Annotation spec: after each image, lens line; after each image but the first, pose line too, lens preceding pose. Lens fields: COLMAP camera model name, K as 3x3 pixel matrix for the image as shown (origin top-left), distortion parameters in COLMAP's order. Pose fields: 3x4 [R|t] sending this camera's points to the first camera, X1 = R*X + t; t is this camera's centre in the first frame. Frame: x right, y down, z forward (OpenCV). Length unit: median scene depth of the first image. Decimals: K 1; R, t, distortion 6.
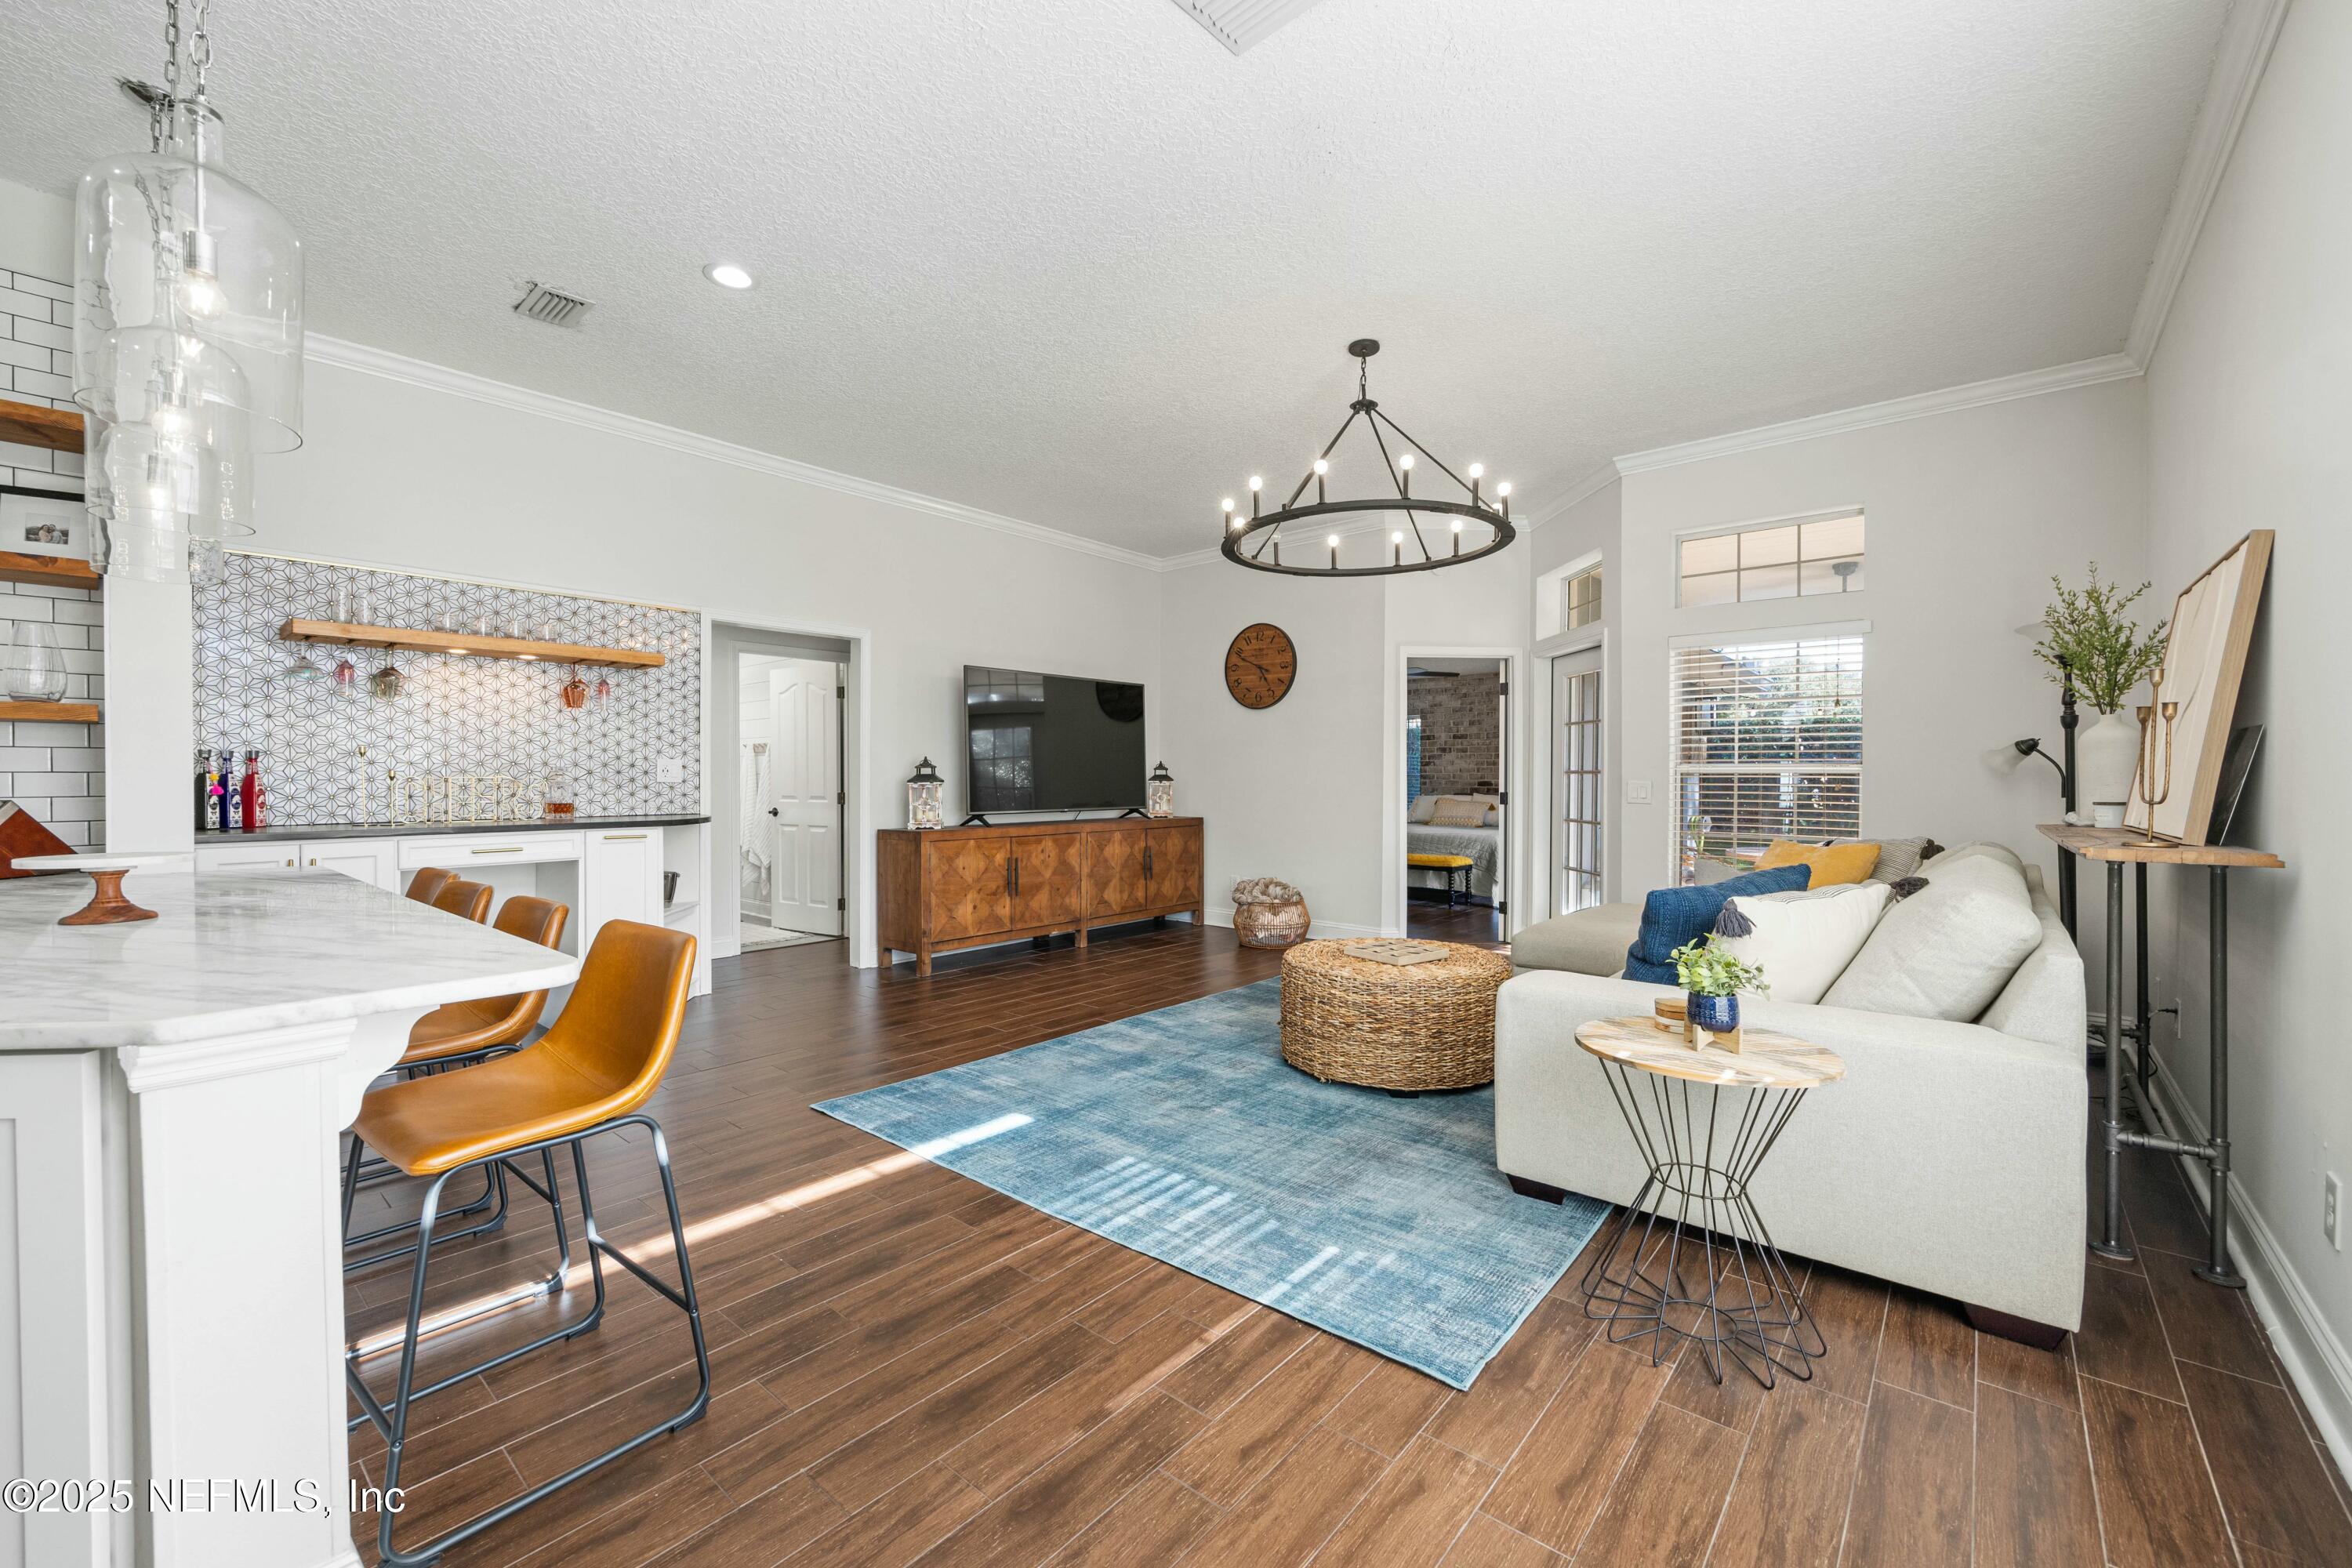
lens RADIAL K [[955.6, 0, 1176.3], [0, 955.6, 783.0], [0, 0, 1]] dist [0.000907, 0.000068]
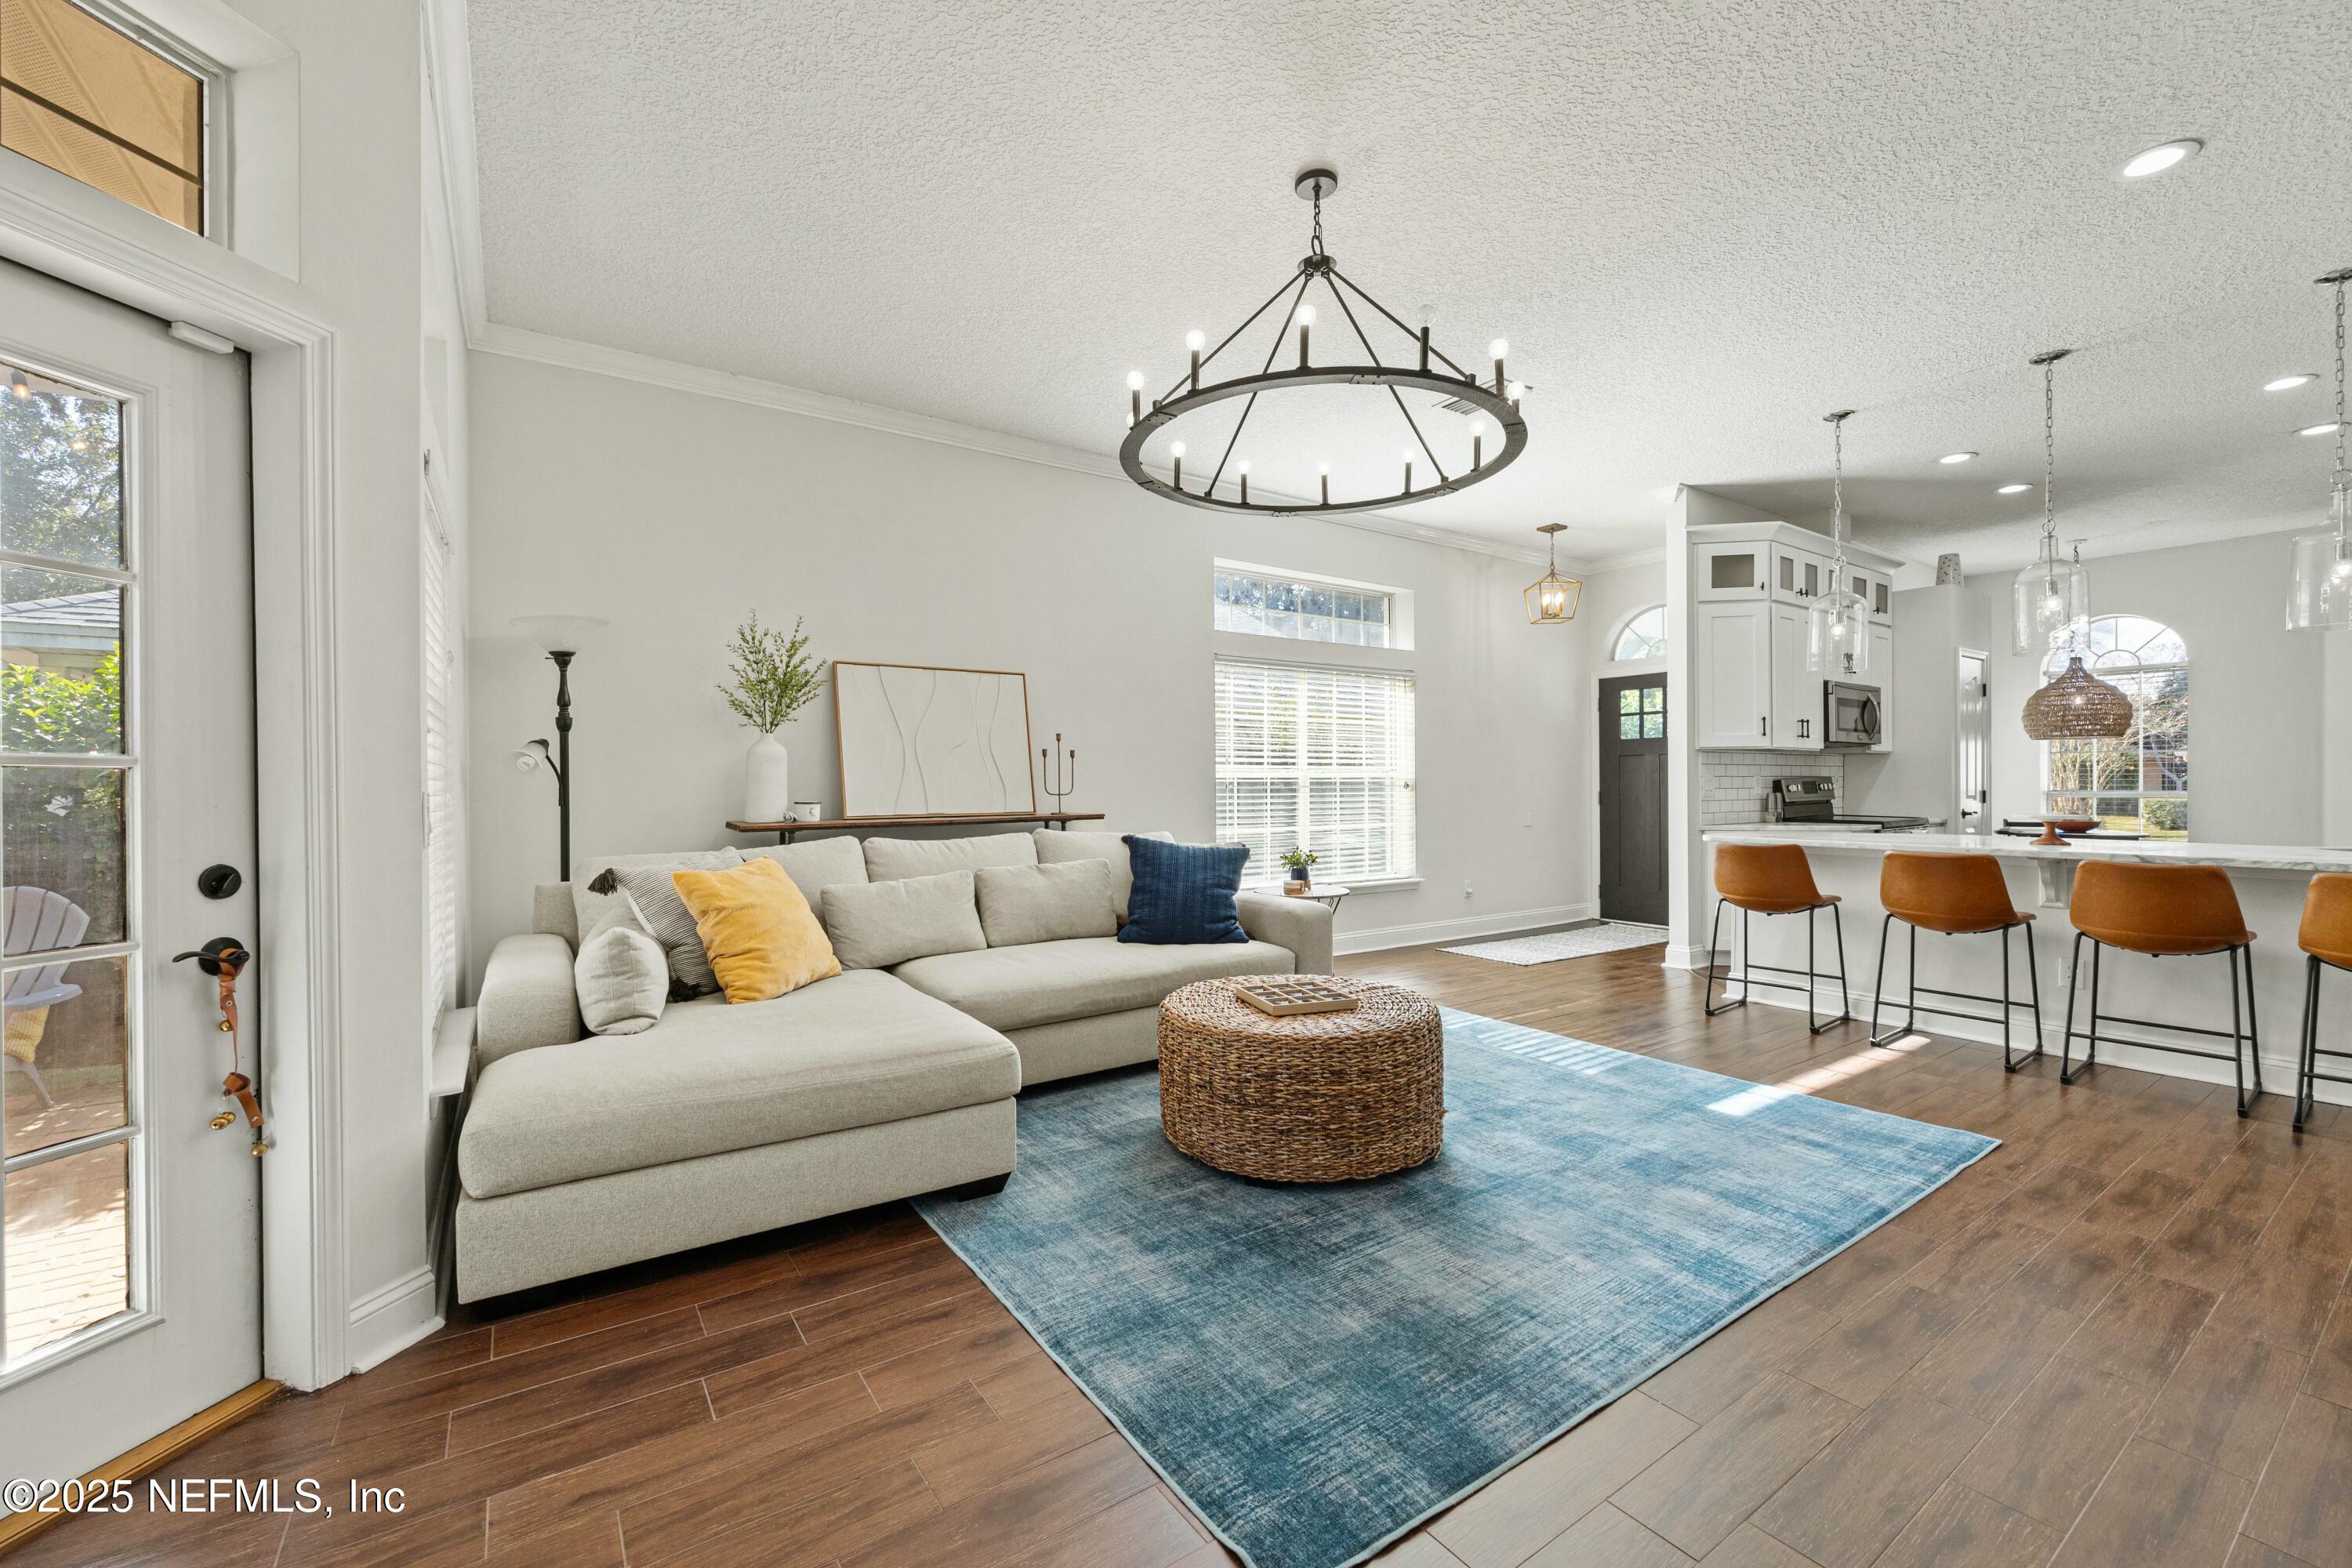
lens RADIAL K [[955.6, 0, 1173.6], [0, 955.6, 780.8], [0, 0, 1]] dist [0.000907, 0.000068]
pose [[-0.966557, 0.002692, 0.256436, 0.127538], [0.005456, 0.999934, 0.010067, -0.014657], [-0.256392, 0.011129, -0.966509, 1.883602]]
